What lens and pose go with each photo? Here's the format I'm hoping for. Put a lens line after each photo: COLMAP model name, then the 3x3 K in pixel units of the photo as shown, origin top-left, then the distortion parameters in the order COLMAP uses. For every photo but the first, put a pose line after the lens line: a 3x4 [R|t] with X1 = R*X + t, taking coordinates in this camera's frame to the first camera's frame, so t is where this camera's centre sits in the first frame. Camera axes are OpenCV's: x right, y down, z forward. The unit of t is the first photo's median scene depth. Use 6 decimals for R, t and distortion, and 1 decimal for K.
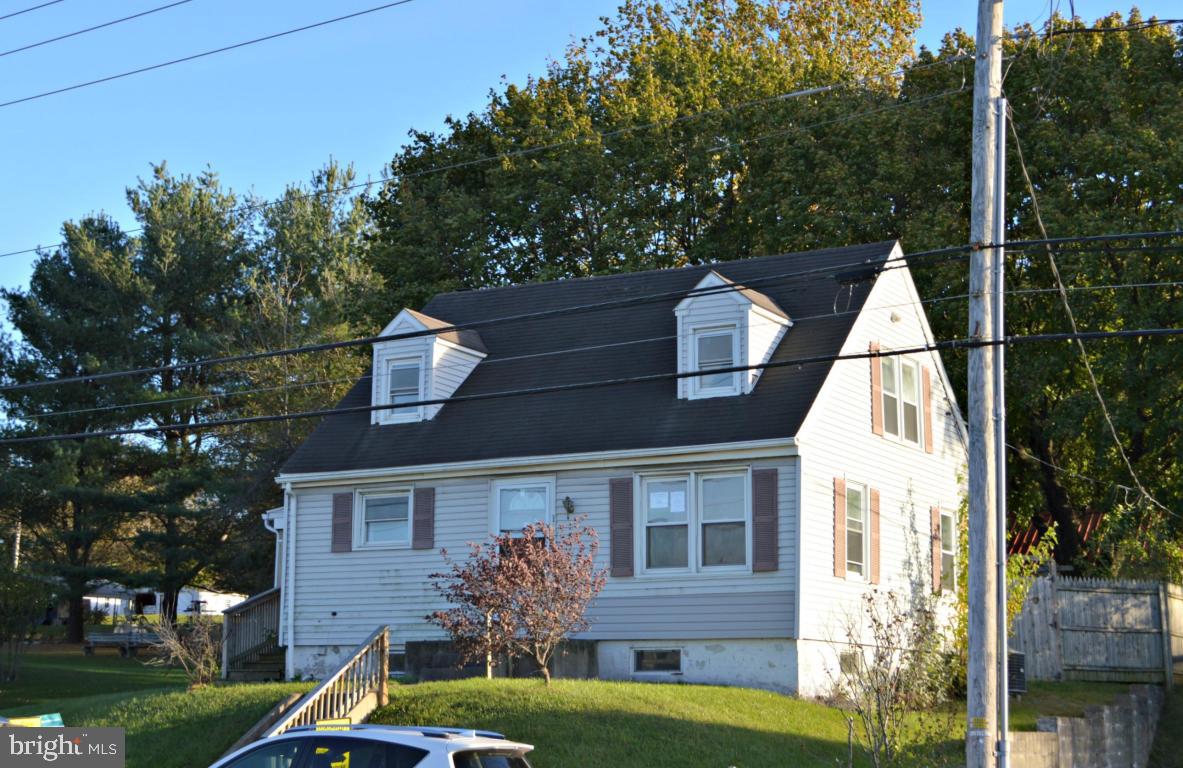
lens RADIAL K [[1641.4, 0, 591.2], [0, 1641.4, 386.1], [0, 0, 1]] dist [-0.015415, 0.000000]
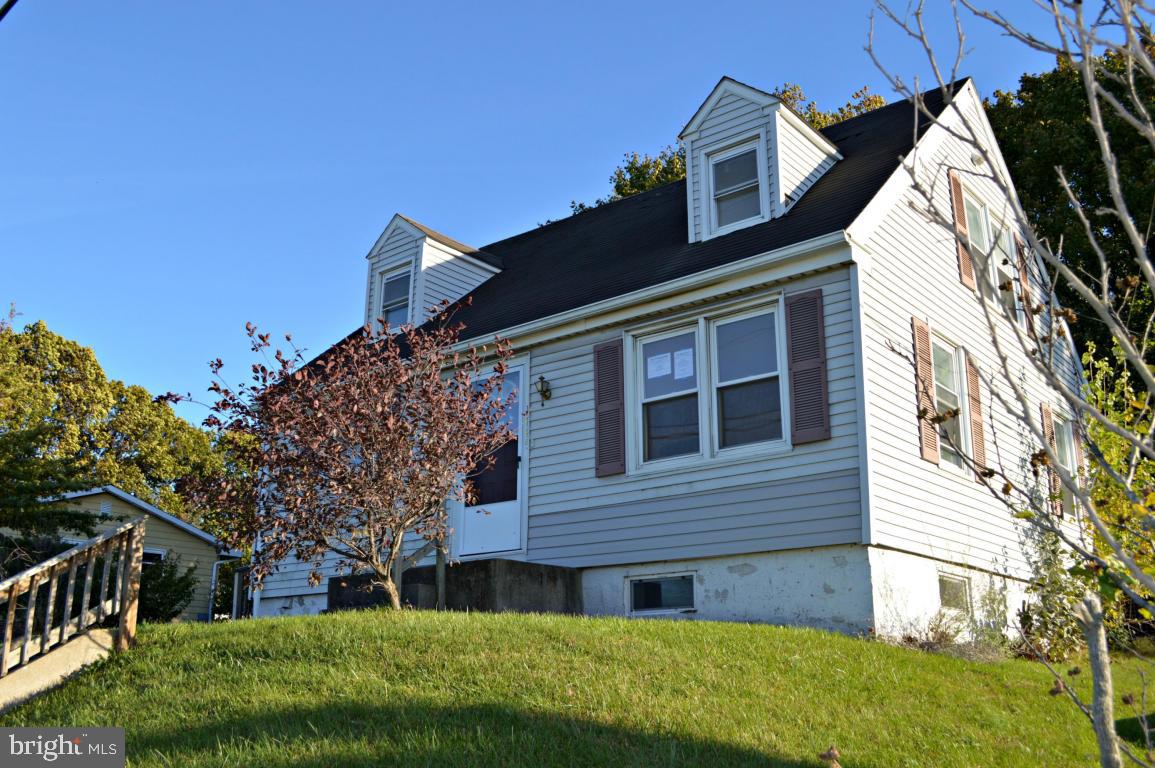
lens RADIAL K [[1055.6, 0, 577.8], [0, 1055.6, 382.2], [0, 0, 1]] dist [-0.070175, 0.000000]
pose [[0.986436, -0.054007, -0.155009, 0.078426], [0.039849, 0.994865, -0.093040, 0.119894], [0.159238, 0.085601, 0.983522, 0.560452]]
